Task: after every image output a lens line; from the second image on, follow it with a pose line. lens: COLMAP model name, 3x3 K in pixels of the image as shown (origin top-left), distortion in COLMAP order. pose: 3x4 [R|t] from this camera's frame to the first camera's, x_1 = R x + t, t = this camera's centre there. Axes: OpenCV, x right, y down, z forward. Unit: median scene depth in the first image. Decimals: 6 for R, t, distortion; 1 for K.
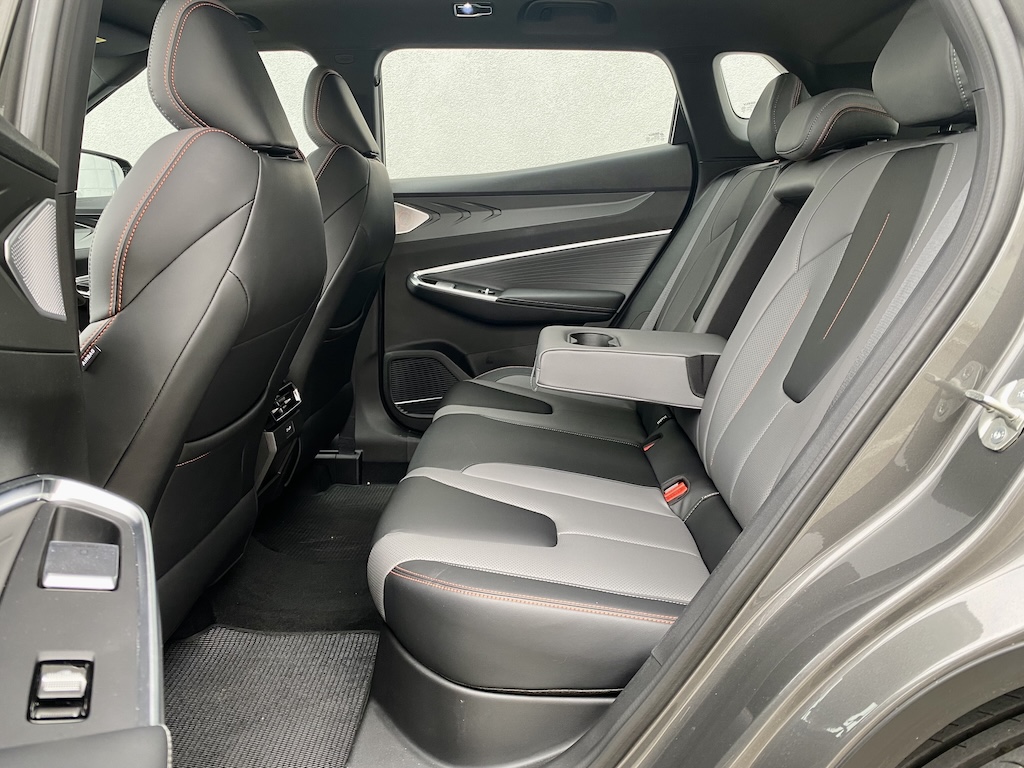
lens RADIAL K [[754.7, 0, 496.7], [0, 754.7, 386.4], [0, 0, 1]] dist [0.062563, -0.111378]
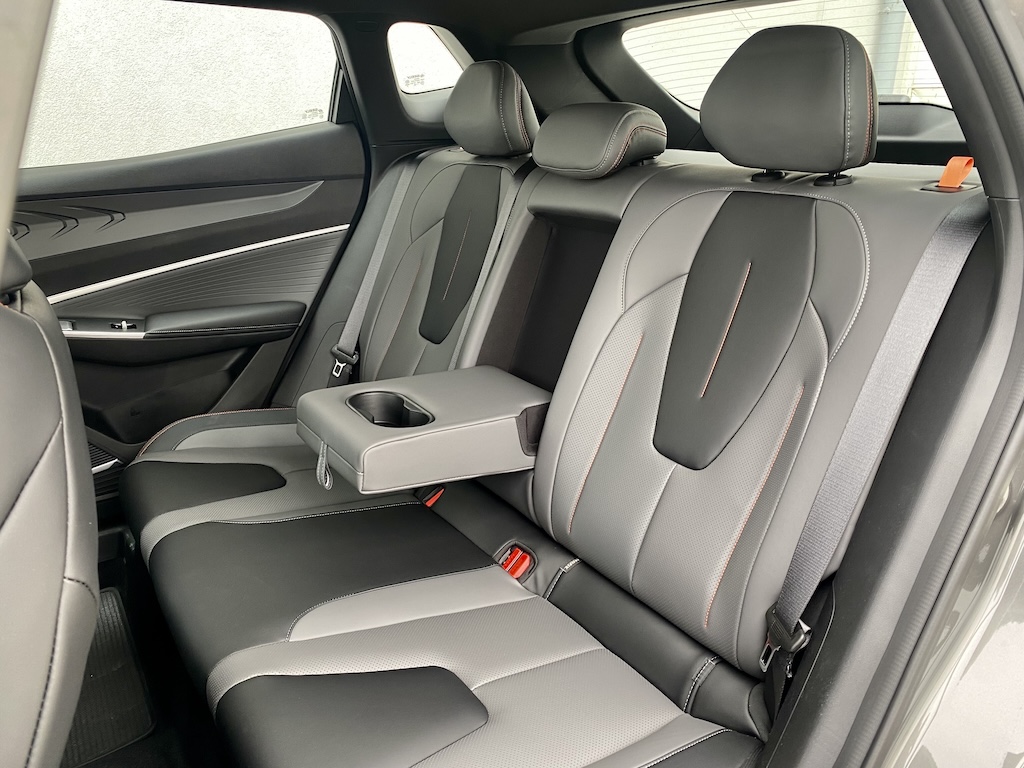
lens RADIAL K [[754.7, 0, 496.7], [0, 754.7, 386.4], [0, 0, 1]] dist [0.062563, -0.111378]
pose [[0.800069, -0.205571, 0.563587, -0.160044], [0.145370, 0.977891, 0.150322, -0.133033], [-0.582029, -0.038340, 0.812264, 0.198537]]
